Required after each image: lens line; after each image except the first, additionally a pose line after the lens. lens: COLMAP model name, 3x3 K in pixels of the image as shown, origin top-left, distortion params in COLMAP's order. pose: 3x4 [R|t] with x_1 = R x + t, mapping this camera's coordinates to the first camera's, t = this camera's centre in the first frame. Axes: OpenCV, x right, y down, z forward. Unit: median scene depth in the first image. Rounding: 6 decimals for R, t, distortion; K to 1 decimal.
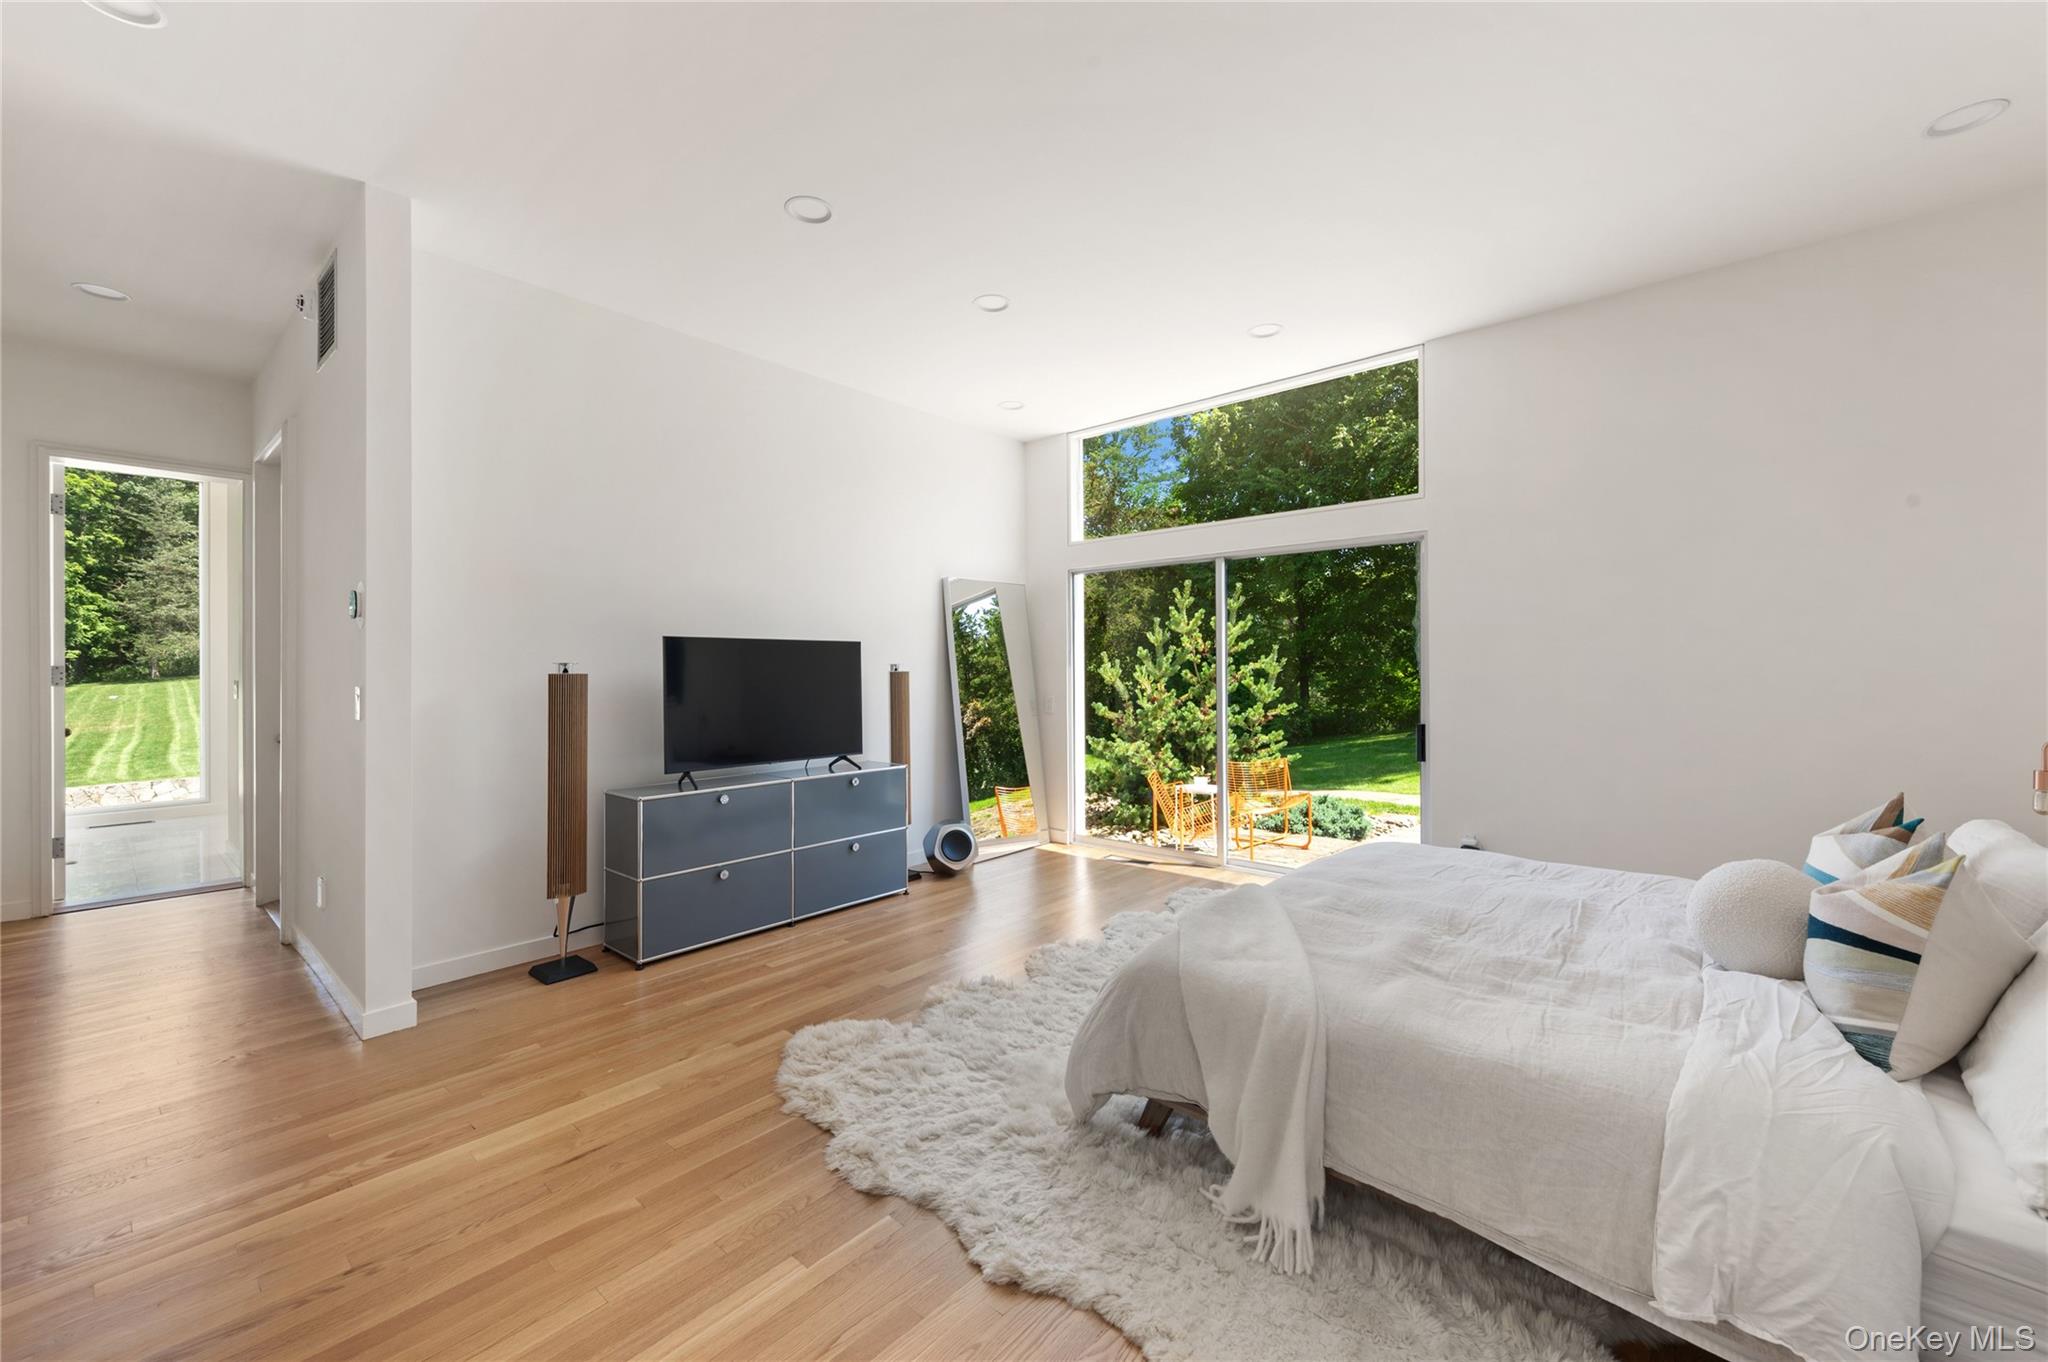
lens RADIAL K [[806.1, 0, 1015.3], [0, 806.1, 677.0], [0, 0, 1]] dist [0.000335, 0.000167]
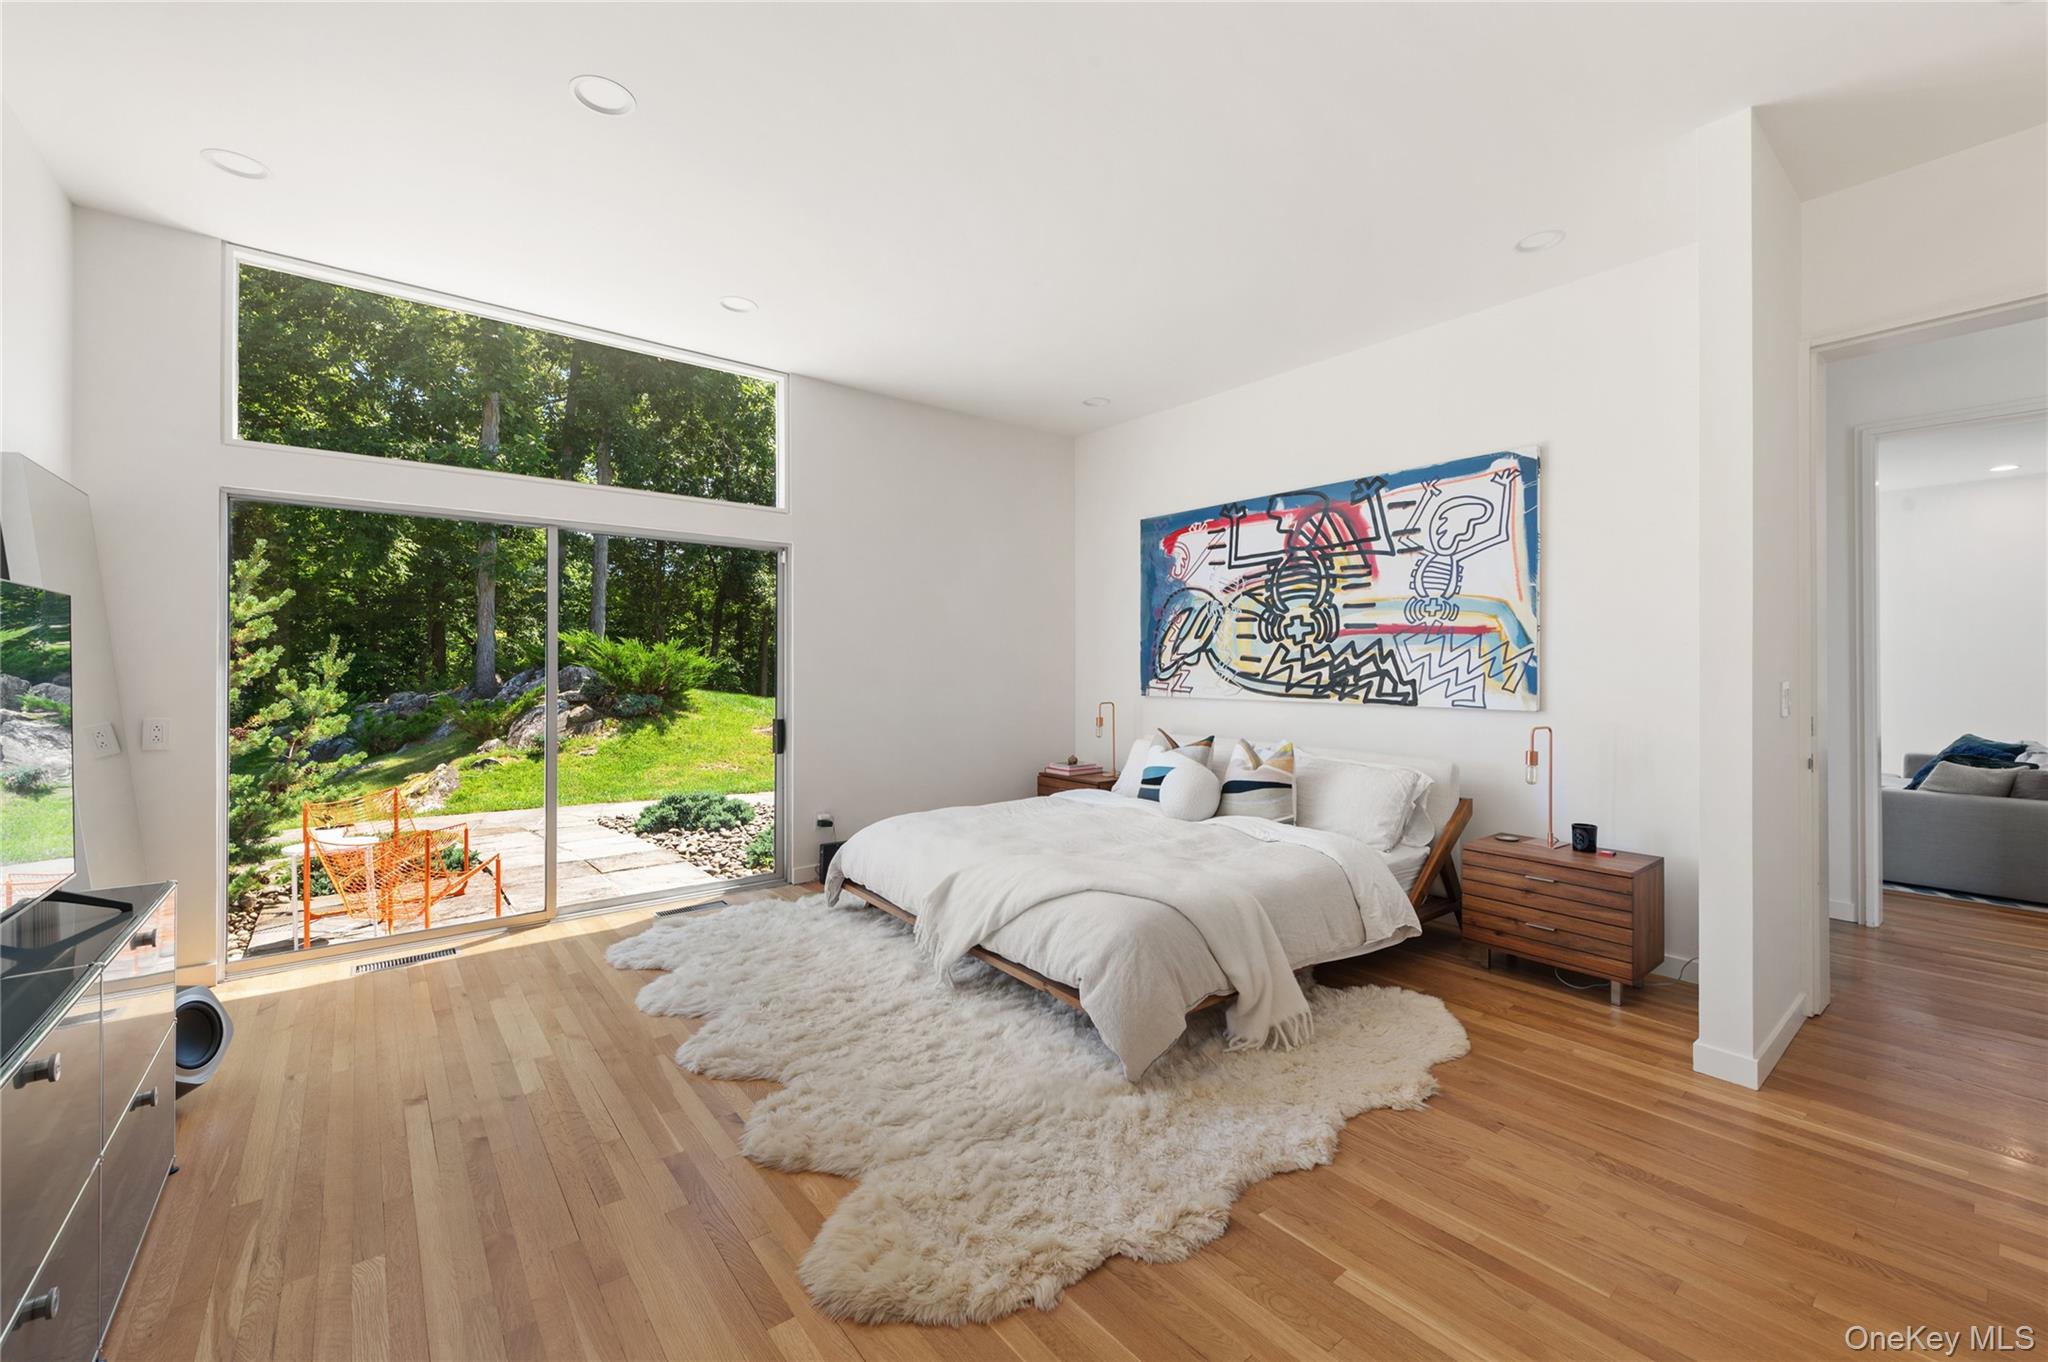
lens RADIAL K [[825.6, 0, 1017.3], [0, 825.6, 667.1], [0, 0, 1]] dist [-0.002658, -0.000377]
pose [[0.177865, 0.005719, 0.984038, -0.519677], [0.008438, 0.999937, -0.007337, -0.000759], [-0.984019, 0.009608, 0.177805, 0.475246]]
